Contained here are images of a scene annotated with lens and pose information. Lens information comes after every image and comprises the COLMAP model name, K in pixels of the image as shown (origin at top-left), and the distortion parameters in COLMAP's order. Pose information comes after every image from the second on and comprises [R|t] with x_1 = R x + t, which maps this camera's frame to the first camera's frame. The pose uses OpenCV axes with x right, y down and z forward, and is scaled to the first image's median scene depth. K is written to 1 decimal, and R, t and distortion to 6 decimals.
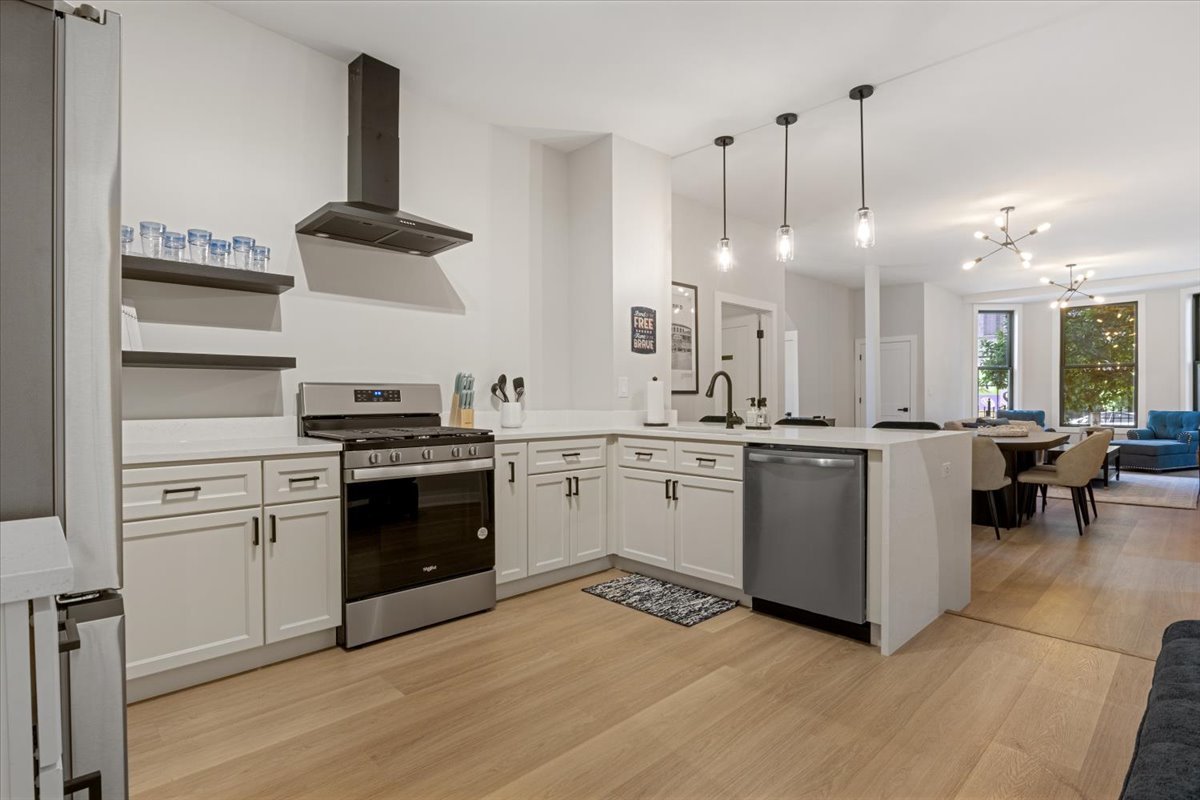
lens RADIAL K [[599.7, 0, 605.1], [0, 599.7, 403.2], [0, 0, 1]] dist [-0.003363, -0.002535]
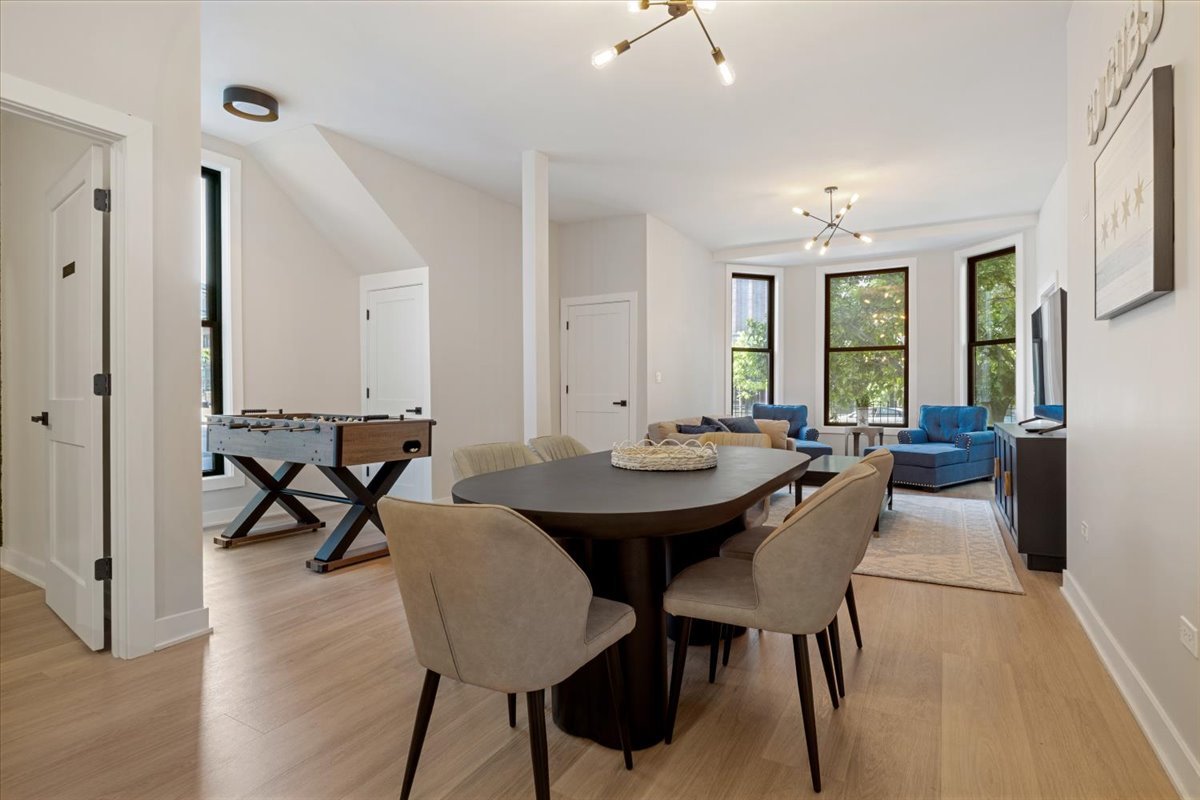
lens RADIAL K [[599.7, 0, 610.6], [0, 599.7, 388.2], [0, 0, 1]] dist [-0.003363, -0.002535]
pose [[0.959340, 0.009539, 0.282093, 0.693325], [-0.005376, 0.999865, -0.015526, 0.010005], [-0.282203, 0.013378, 0.959261, 0.836358]]
